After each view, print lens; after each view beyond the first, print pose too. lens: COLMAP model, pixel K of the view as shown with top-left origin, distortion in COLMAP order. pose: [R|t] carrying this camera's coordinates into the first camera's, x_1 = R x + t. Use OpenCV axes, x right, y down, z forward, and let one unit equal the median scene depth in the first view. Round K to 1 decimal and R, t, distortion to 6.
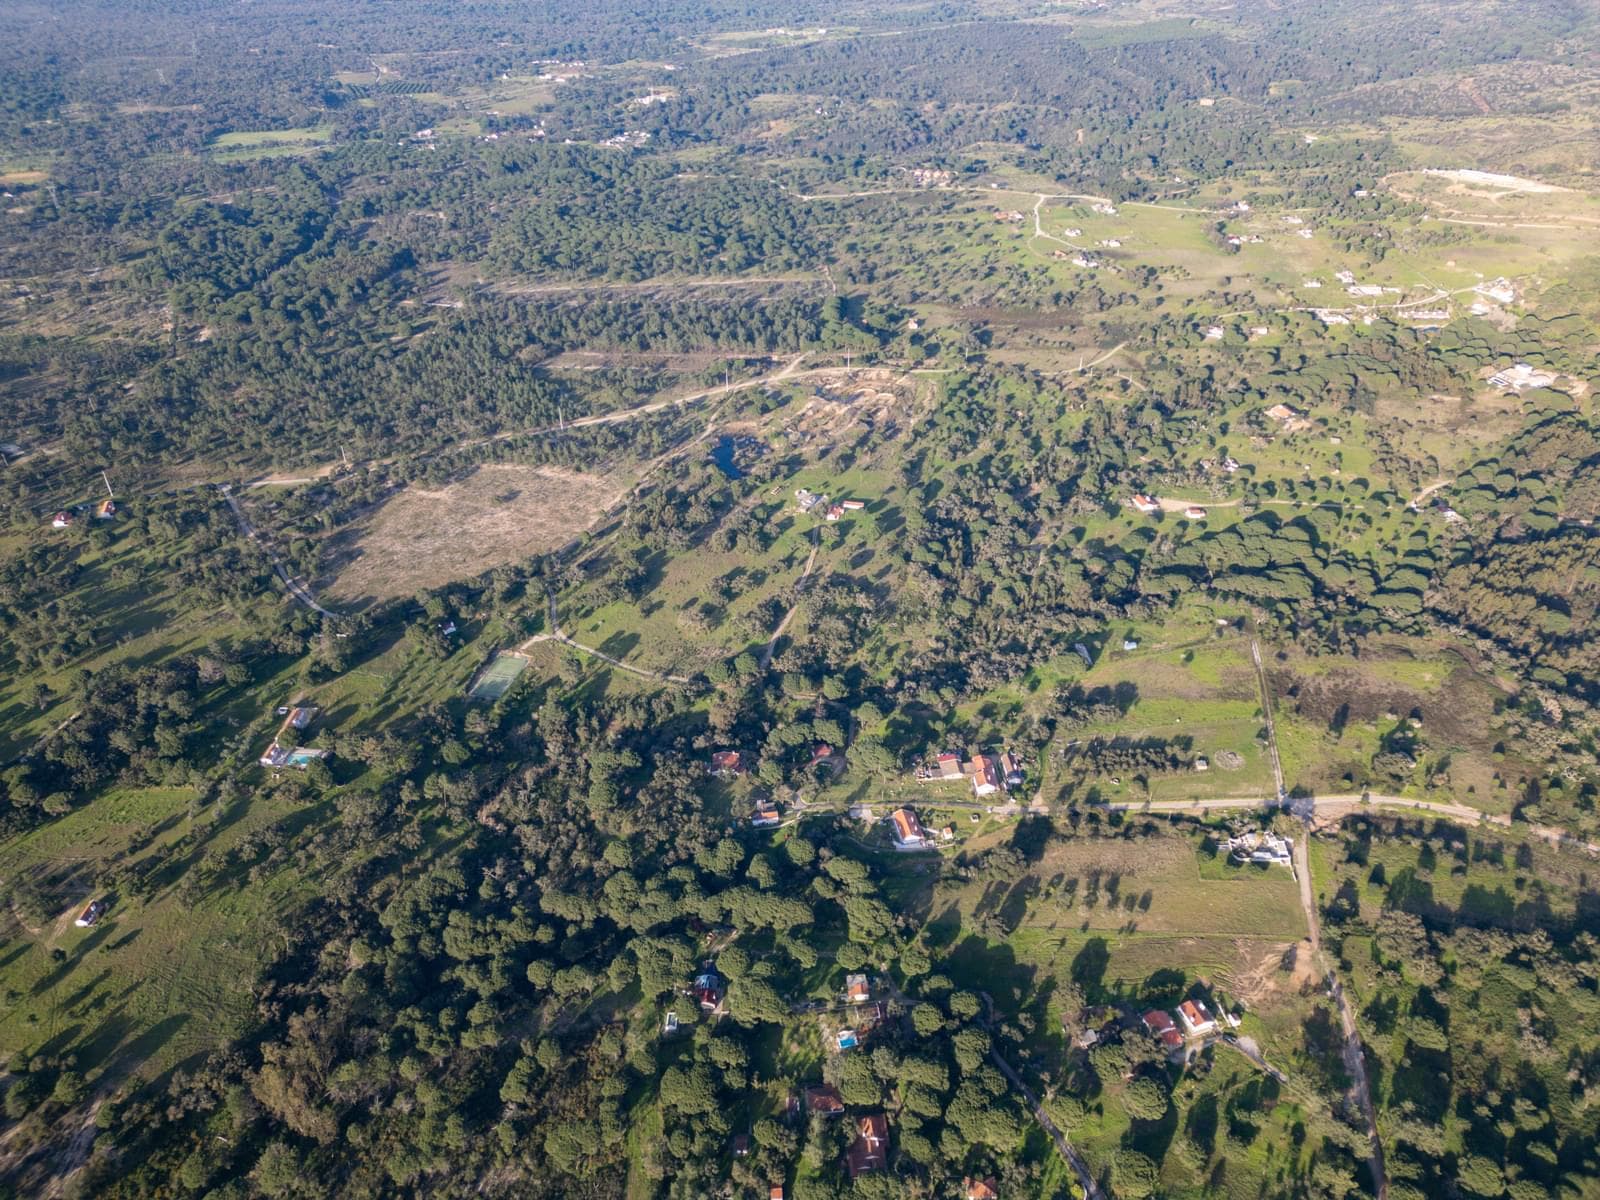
lens RADIAL K [[1115.8, 0, 801.1], [0, 1115.8, 600.9], [0, 0, 1]] dist [0.073651, -0.071134]
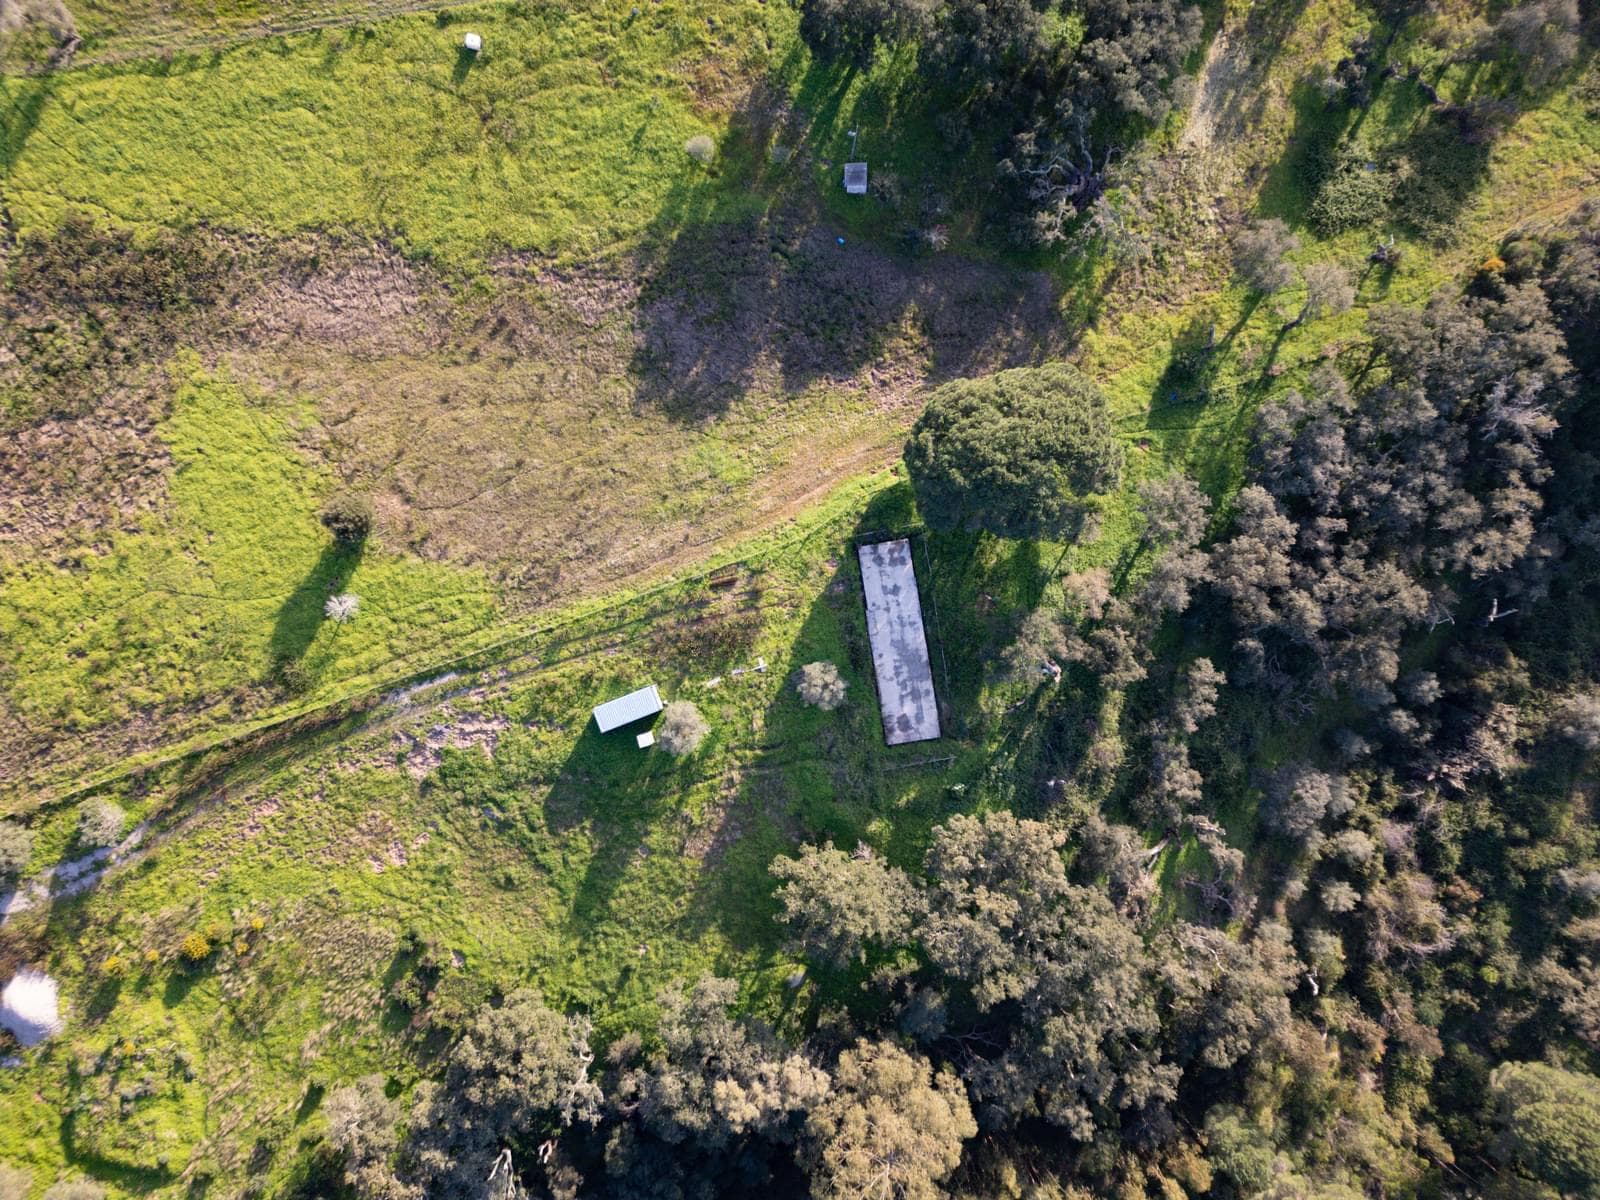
lens RADIAL K [[1115.8, 0, 801.1], [0, 1115.8, 600.9], [0, 0, 1]] dist [0.073651, -0.071134]
pose [[-0.995750, 0.090027, 0.019420, 0.255364], [-0.035036, -0.565298, 0.824142, -0.087325], [0.085173, 0.819959, 0.566050, 0.867735]]
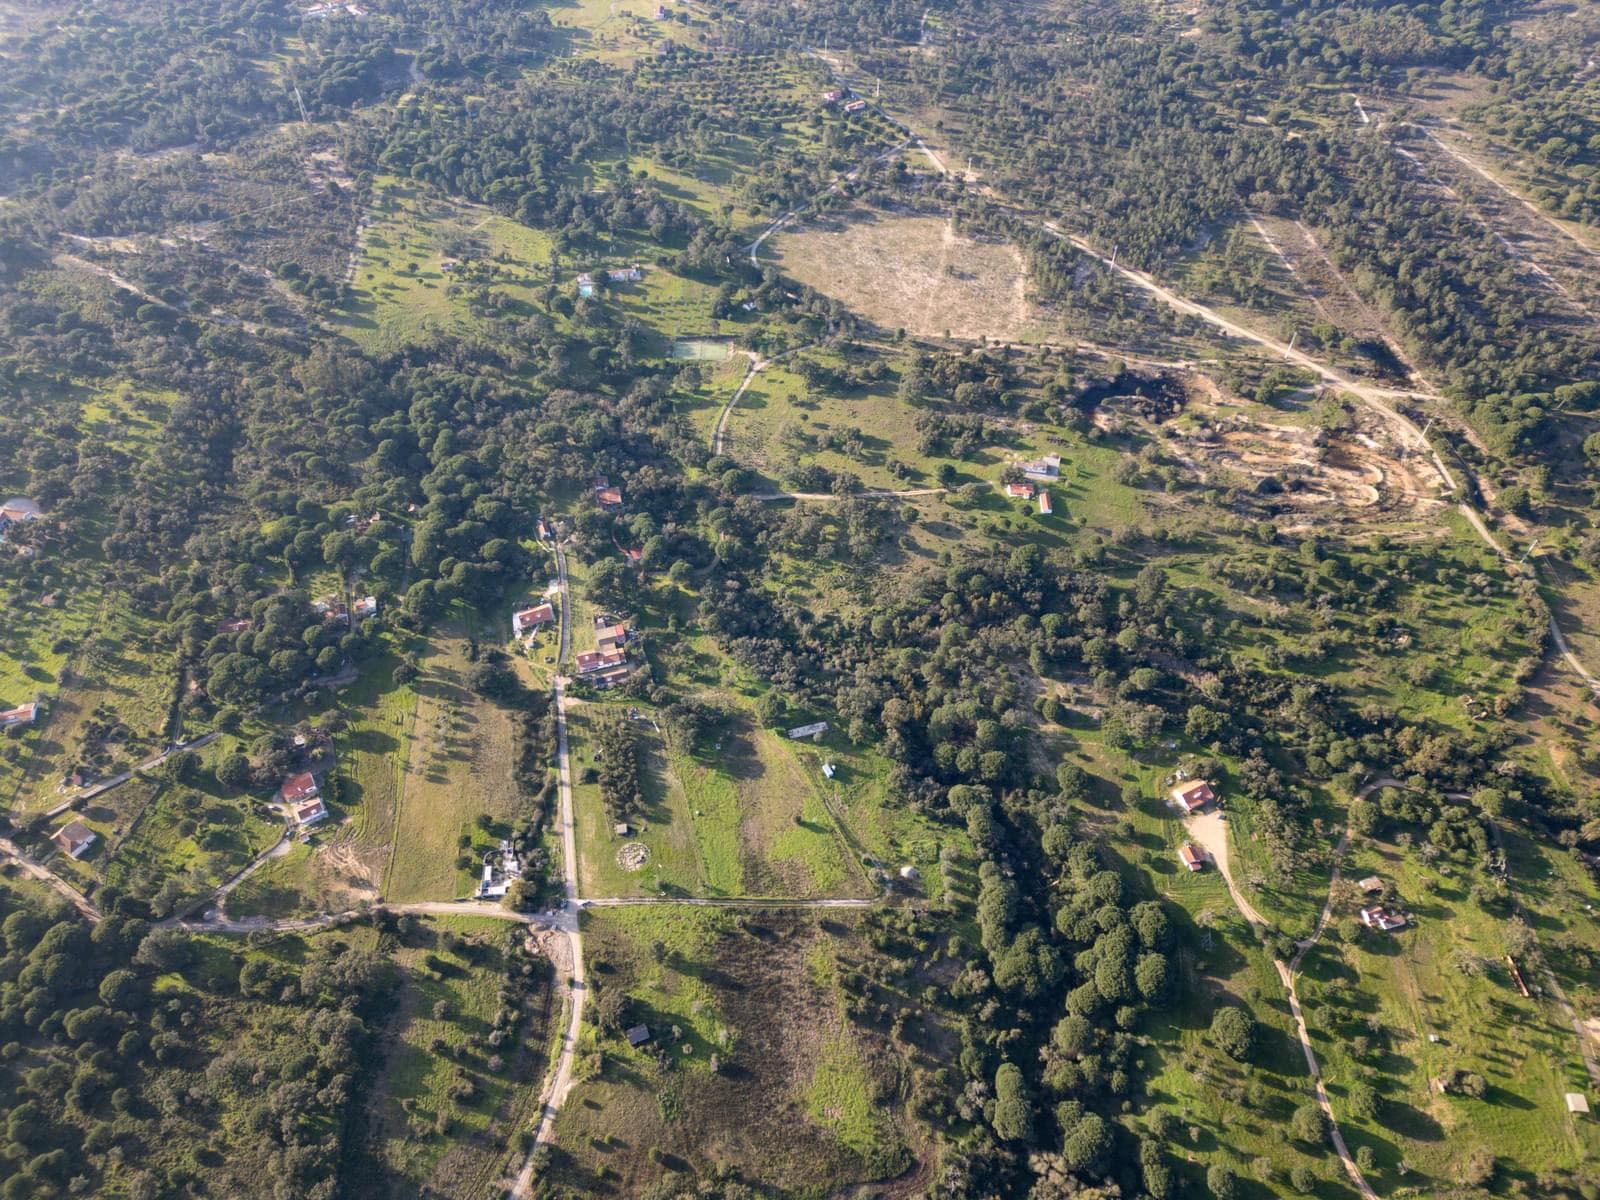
lens RADIAL K [[1115.8, 0, 801.1], [0, 1115.8, 600.9], [0, 0, 1]] dist [0.073651, -0.071134]
pose [[0.209603, 0.740599, -0.638419, 0.707366], [-0.543927, 0.630889, 0.553283, -0.477808], [0.812533, 0.231284, 0.535068, 0.491965]]
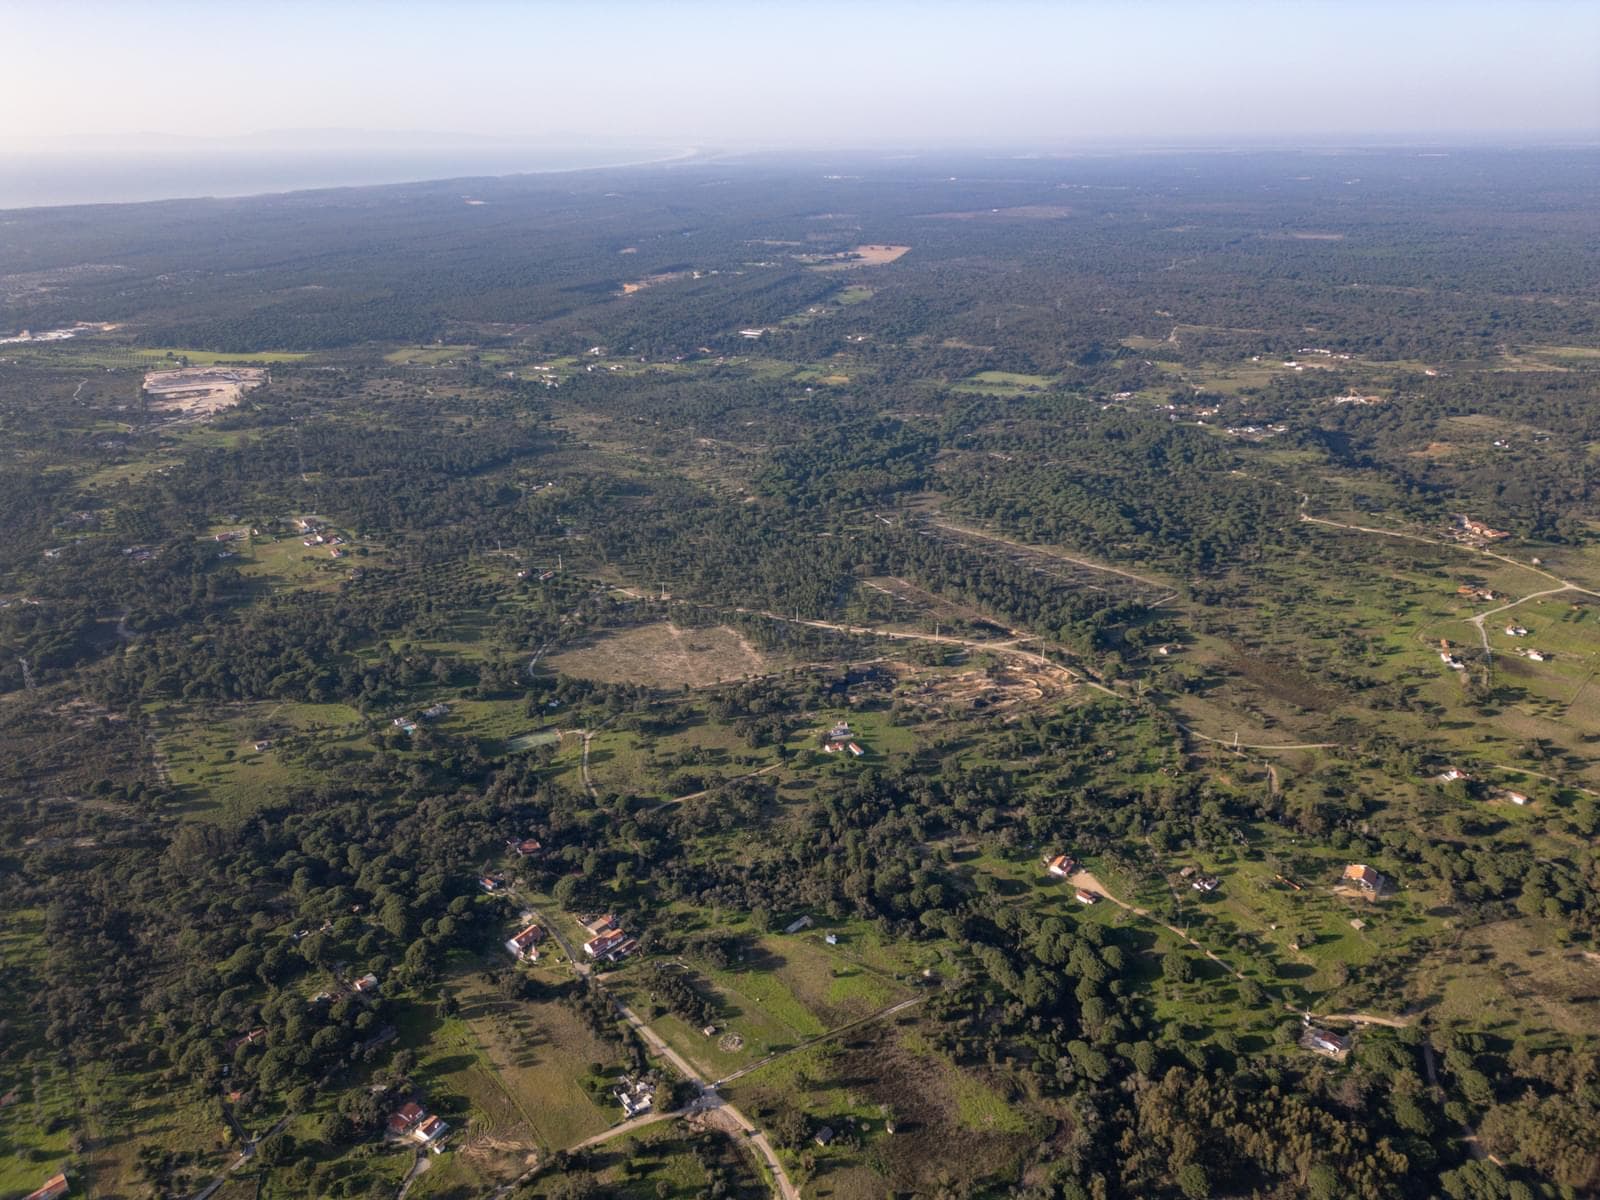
lens RADIAL K [[1115.8, 0, 801.1], [0, 1115.8, 600.9], [0, 0, 1]] dist [0.073651, -0.071134]
pose [[0.656110, 0.295575, -0.694373, 0.894378], [-0.418899, 0.907985, -0.009312, -0.224243], [0.627728, 0.296982, 0.719555, 0.113446]]
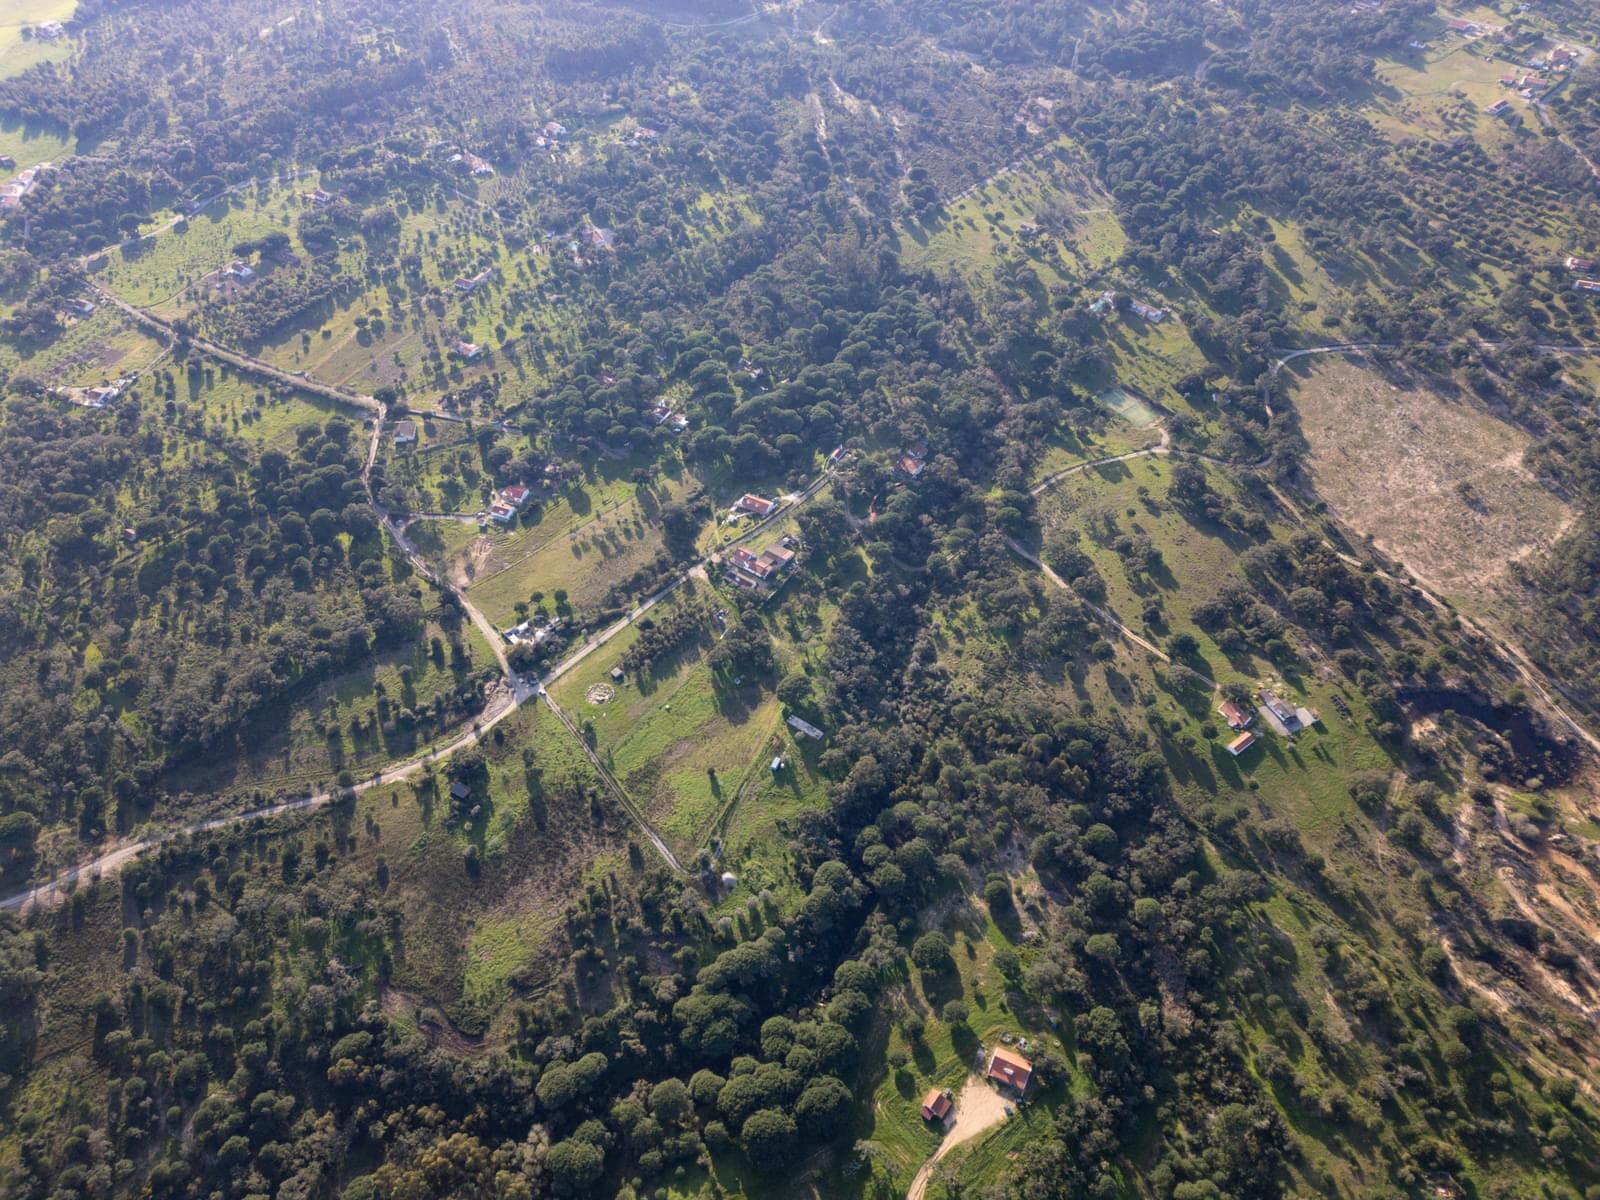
lens RADIAL K [[1115.8, 0, 801.1], [0, 1115.8, 600.9], [0, 0, 1]] dist [0.073651, -0.071134]
pose [[-0.640118, 0.587148, -0.495485, 0.607521], [-0.415583, 0.277806, 0.866091, -0.708476], [0.646173, 0.760316, 0.066180, 0.838091]]
